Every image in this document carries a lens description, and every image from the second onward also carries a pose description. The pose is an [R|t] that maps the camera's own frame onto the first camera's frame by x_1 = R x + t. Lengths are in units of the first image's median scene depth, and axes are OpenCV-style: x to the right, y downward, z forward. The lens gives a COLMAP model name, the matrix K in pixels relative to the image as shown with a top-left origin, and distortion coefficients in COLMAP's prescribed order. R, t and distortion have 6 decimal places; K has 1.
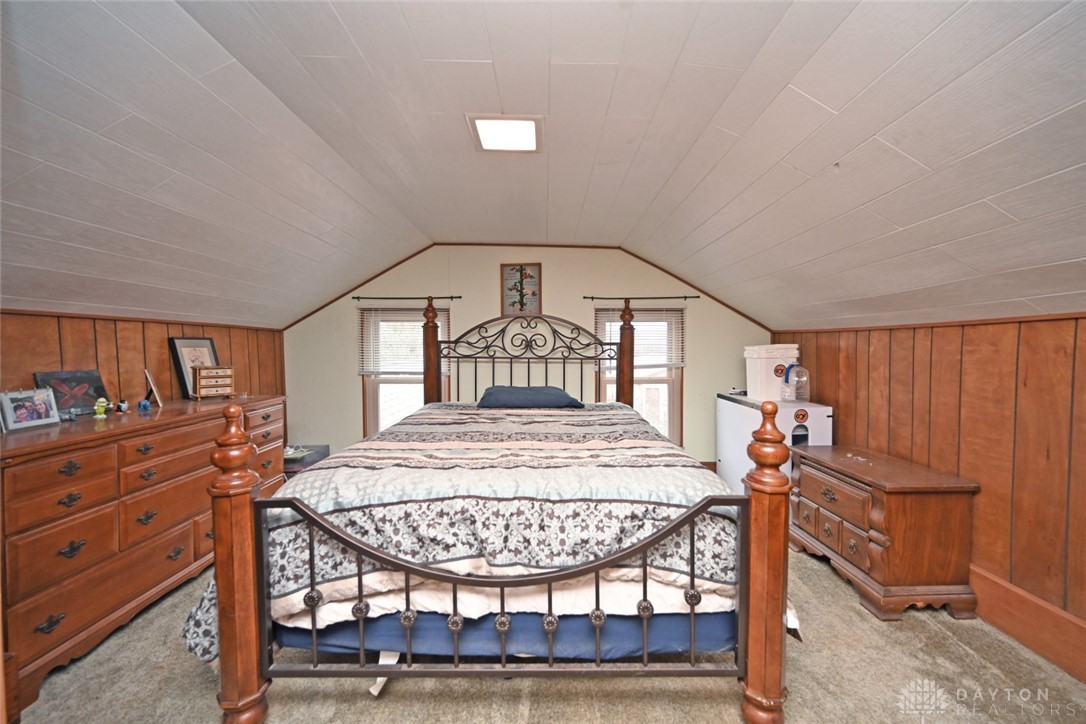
lens RADIAL K [[433.2, 0, 547.8], [0, 433.2, 361.8], [0, 0, 1]] dist [-0.000713, 0.000057]
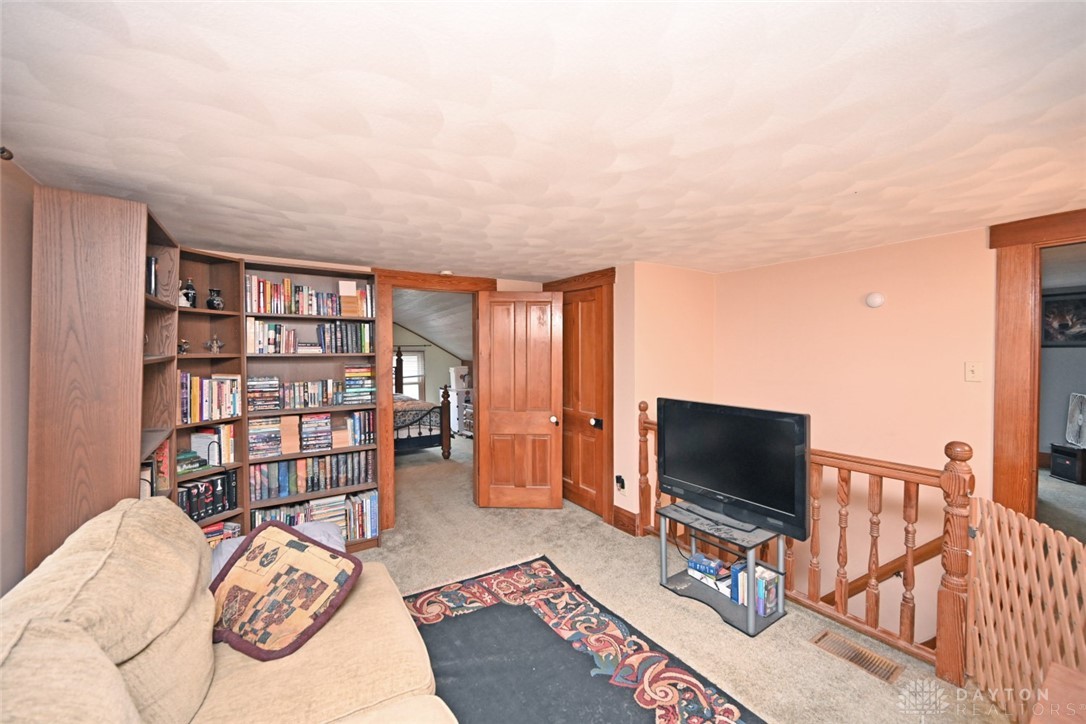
lens RADIAL K [[421.1, 0, 559.6], [0, 421.1, 363.9], [0, 0, 1]] dist [-0.000822, -0.000017]
pose [[0.814915, -0.020931, 0.579202, -0.401341], [0.026970, 0.999635, -0.001821, -0.031845], [-0.578952, 0.017105, 0.815182, -1.237988]]
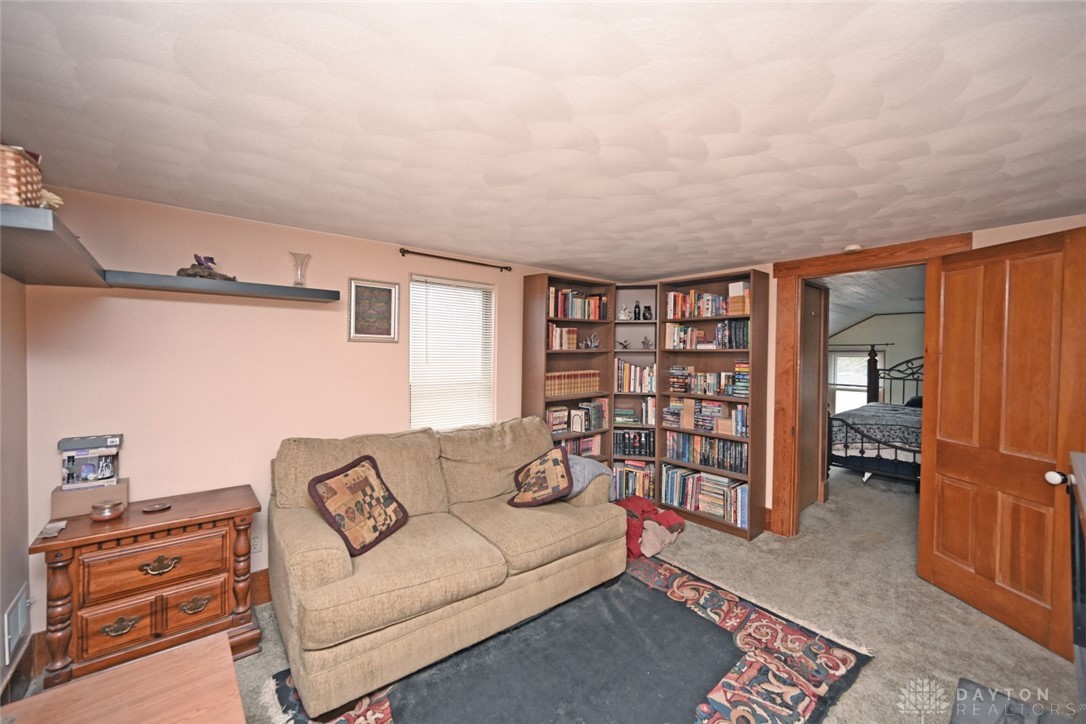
lens RADIAL K [[433.2, 0, 547.8], [0, 433.2, 361.8], [0, 0, 1]] dist [-0.000713, 0.000057]
pose [[0.662661, 0.019371, -0.748669, 0.186953], [-0.035646, 0.999348, -0.005694, -0.019029], [0.748071, 0.030460, 0.662920, -1.231094]]
